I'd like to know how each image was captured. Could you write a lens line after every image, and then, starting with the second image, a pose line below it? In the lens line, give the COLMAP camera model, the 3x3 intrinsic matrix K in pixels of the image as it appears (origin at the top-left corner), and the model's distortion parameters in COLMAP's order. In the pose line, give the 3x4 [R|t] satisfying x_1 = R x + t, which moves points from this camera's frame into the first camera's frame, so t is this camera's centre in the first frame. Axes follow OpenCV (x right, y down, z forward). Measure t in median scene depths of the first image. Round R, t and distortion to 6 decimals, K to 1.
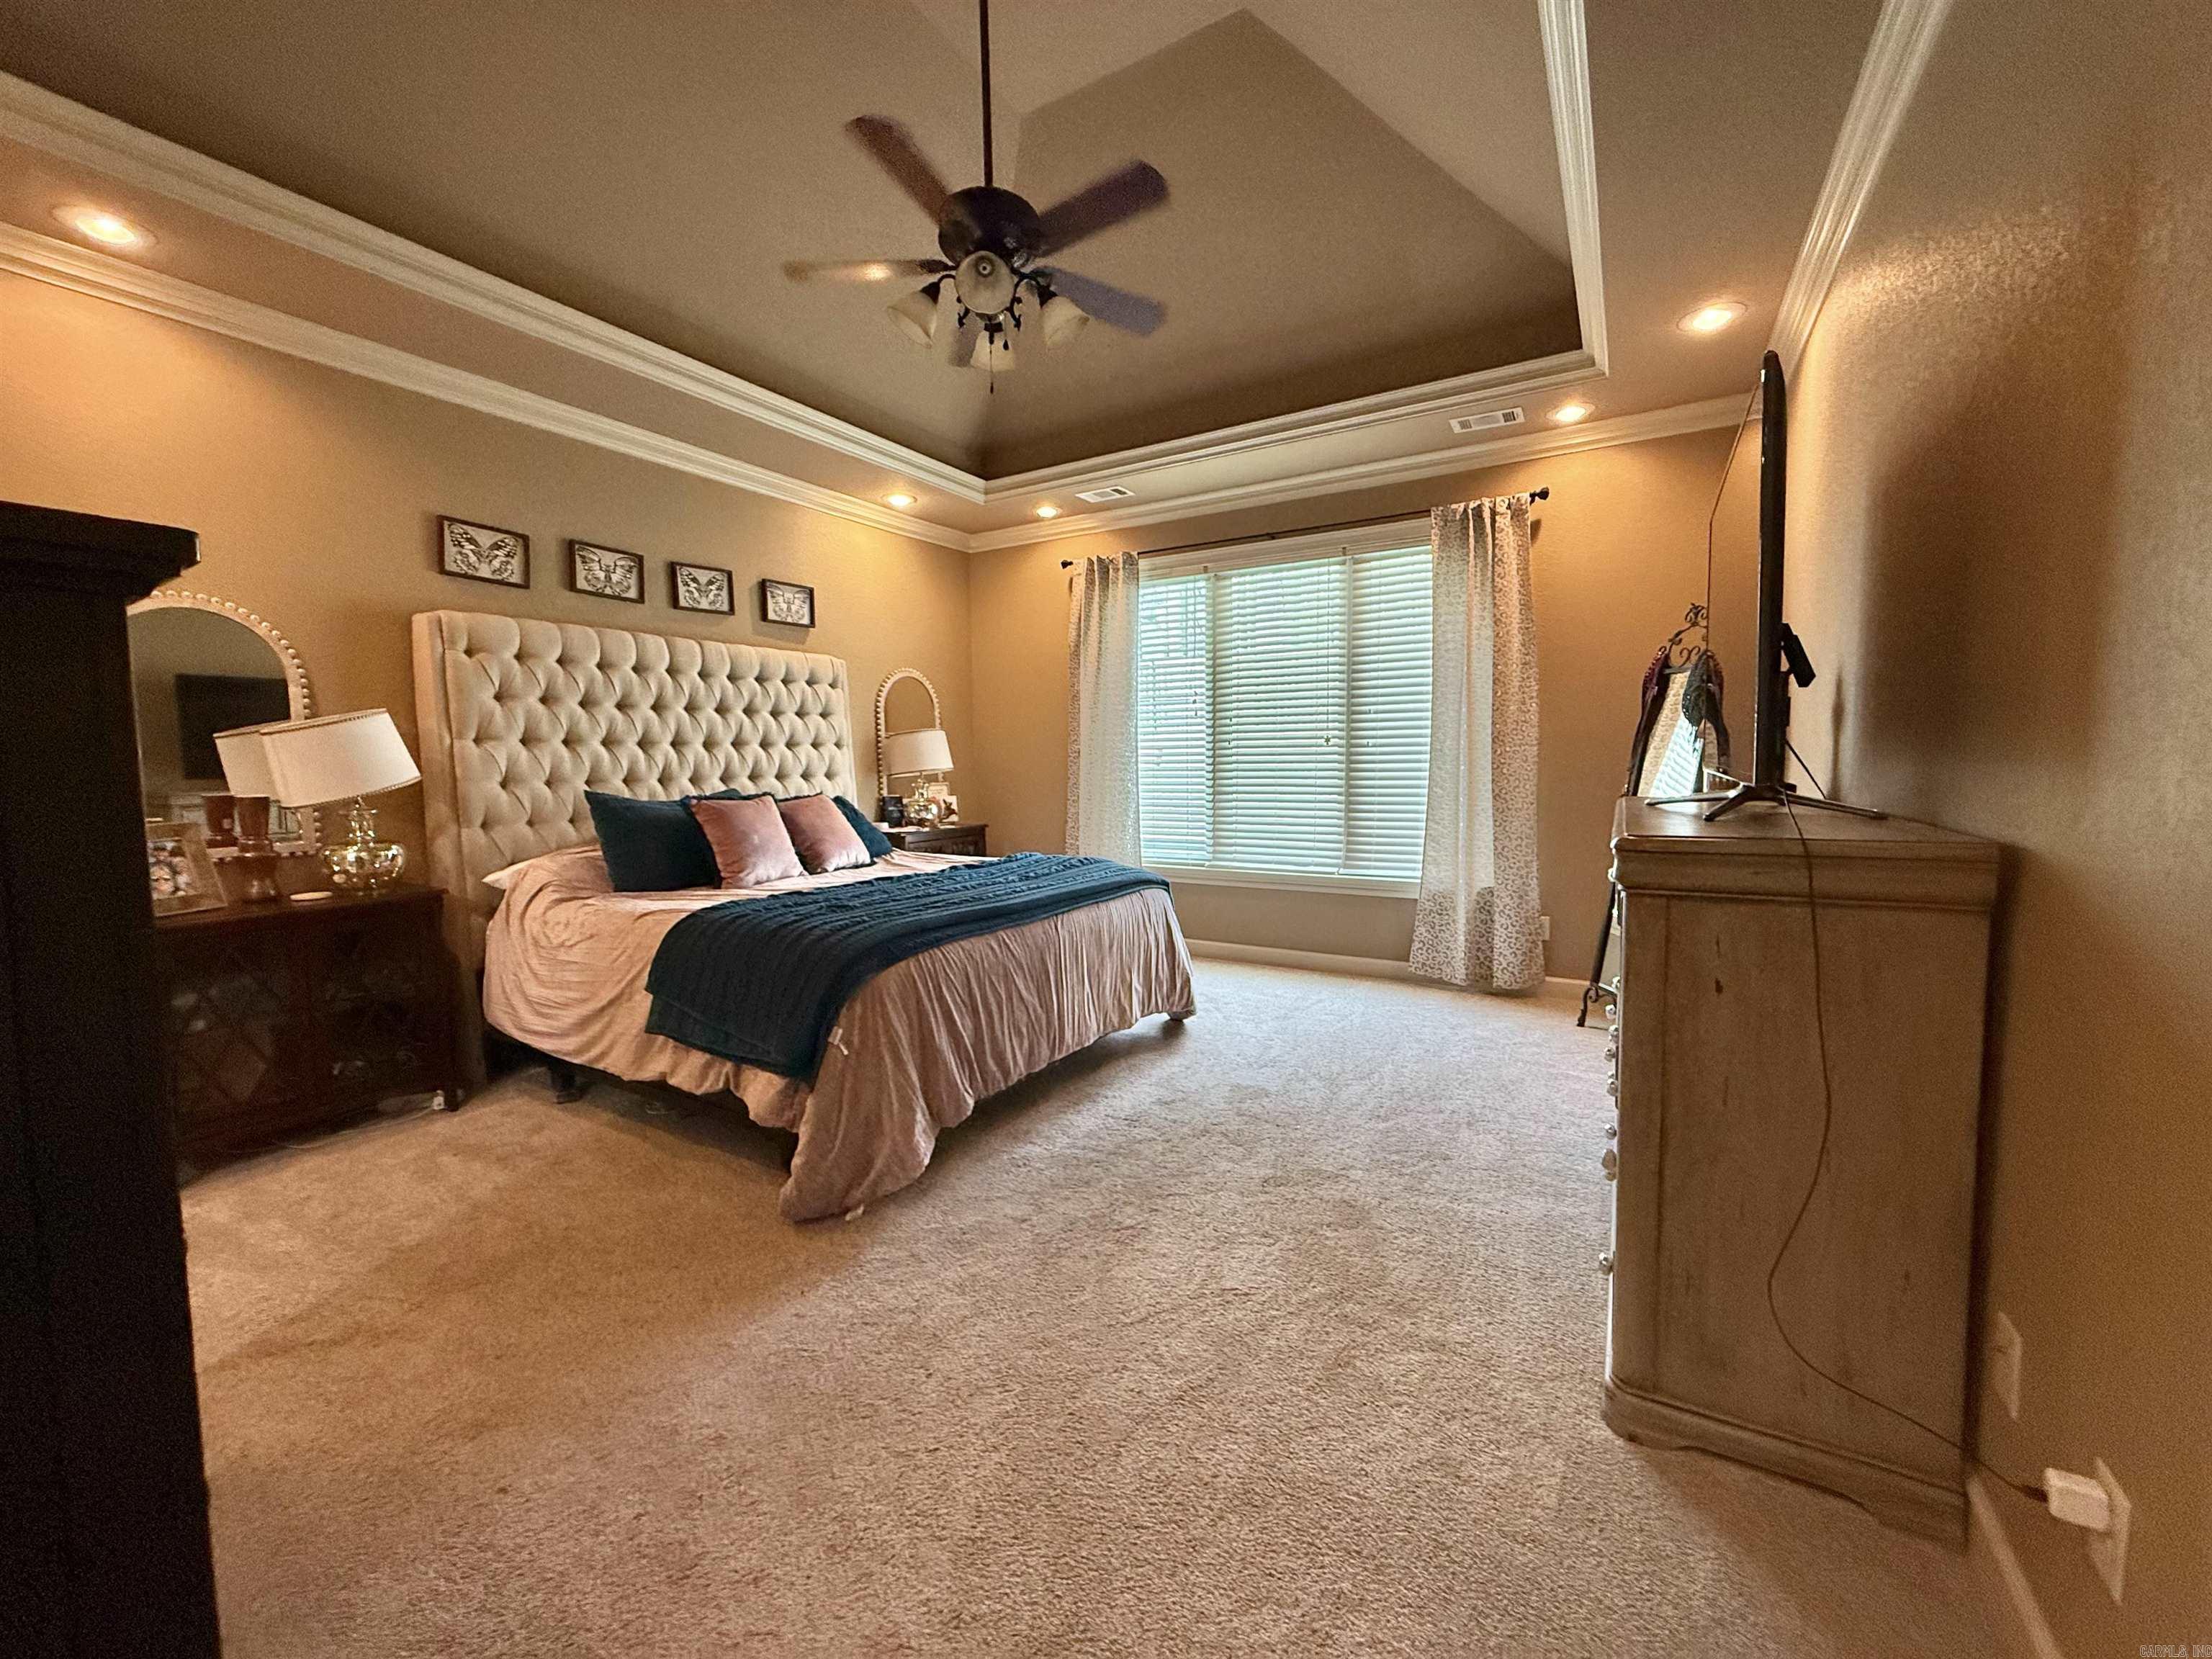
lens RADIAL K [[882.8, 0, 1106.7], [0, 882.8, 824.7], [0, 0, 1]] dist [-0.000563, 0.000158]
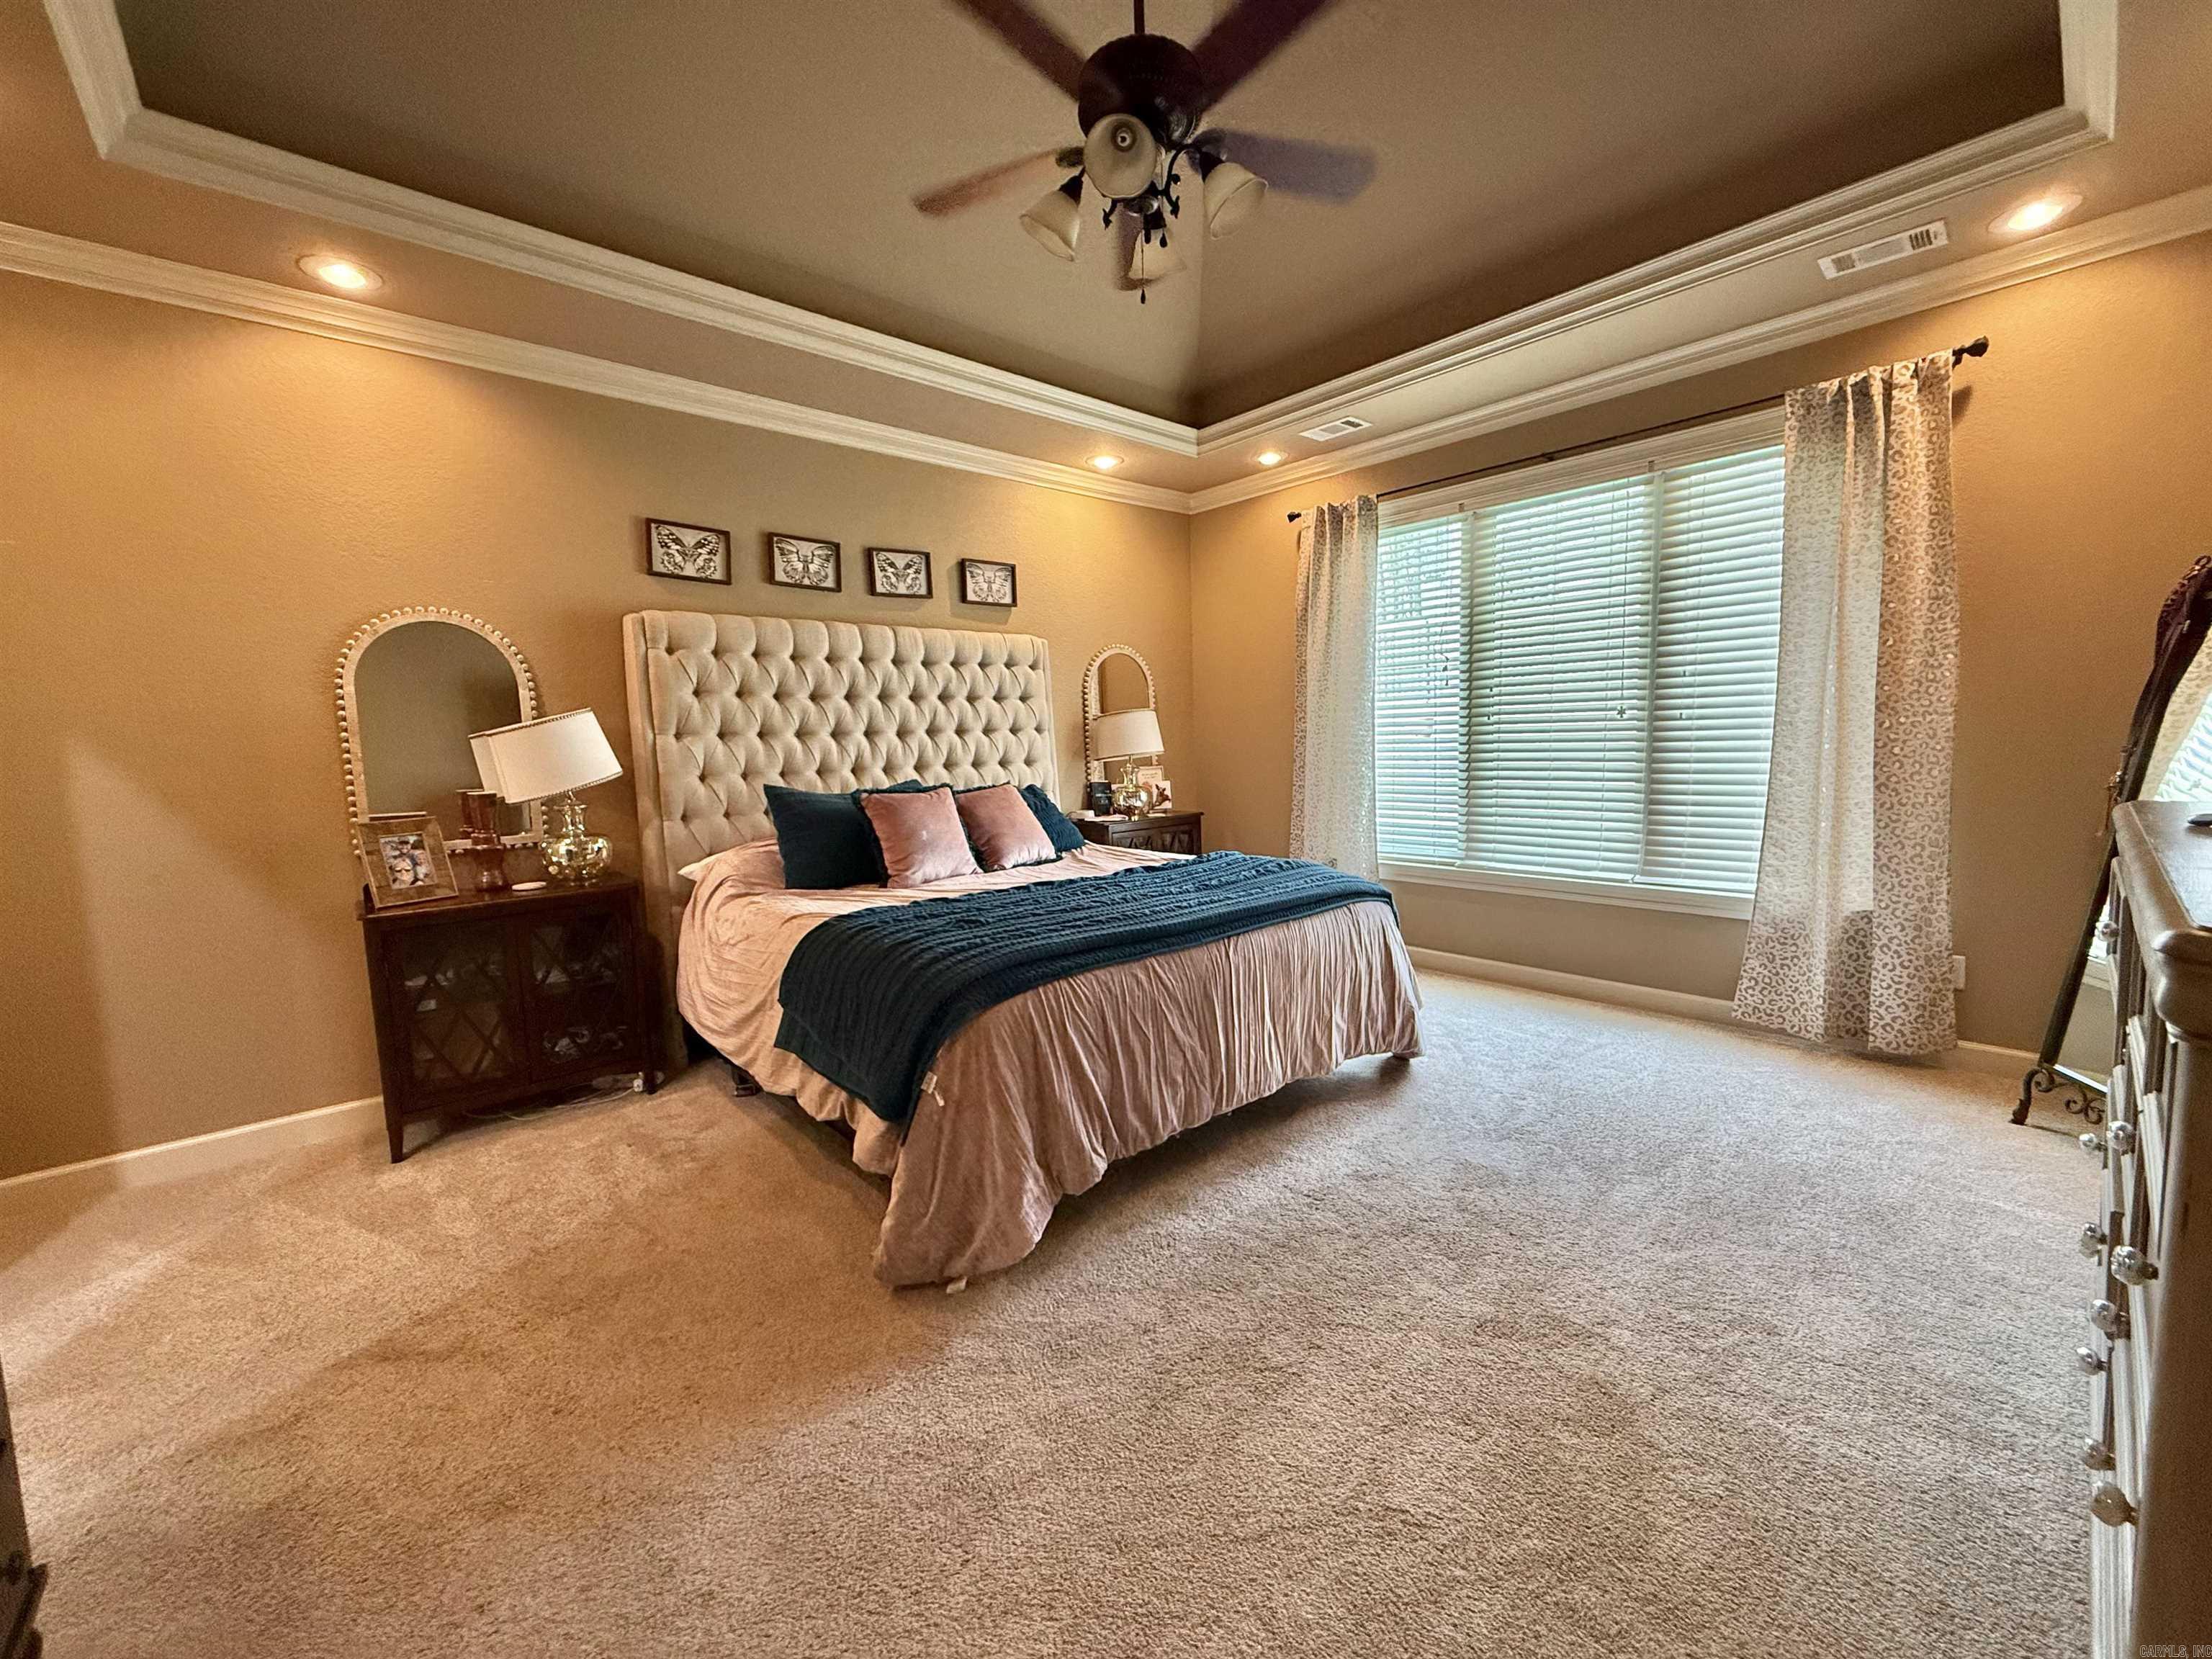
lens RADIAL K [[882.8, 0, 1106.6], [0, 882.8, 825.2], [0, 0, 1]] dist [-0.000563, 0.000158]
pose [[0.953974, 0.014403, -0.299544, 0.077622], [-0.005100, 0.999481, 0.031816, -0.027679], [0.299846, -0.028824, 0.953552, 0.173128]]
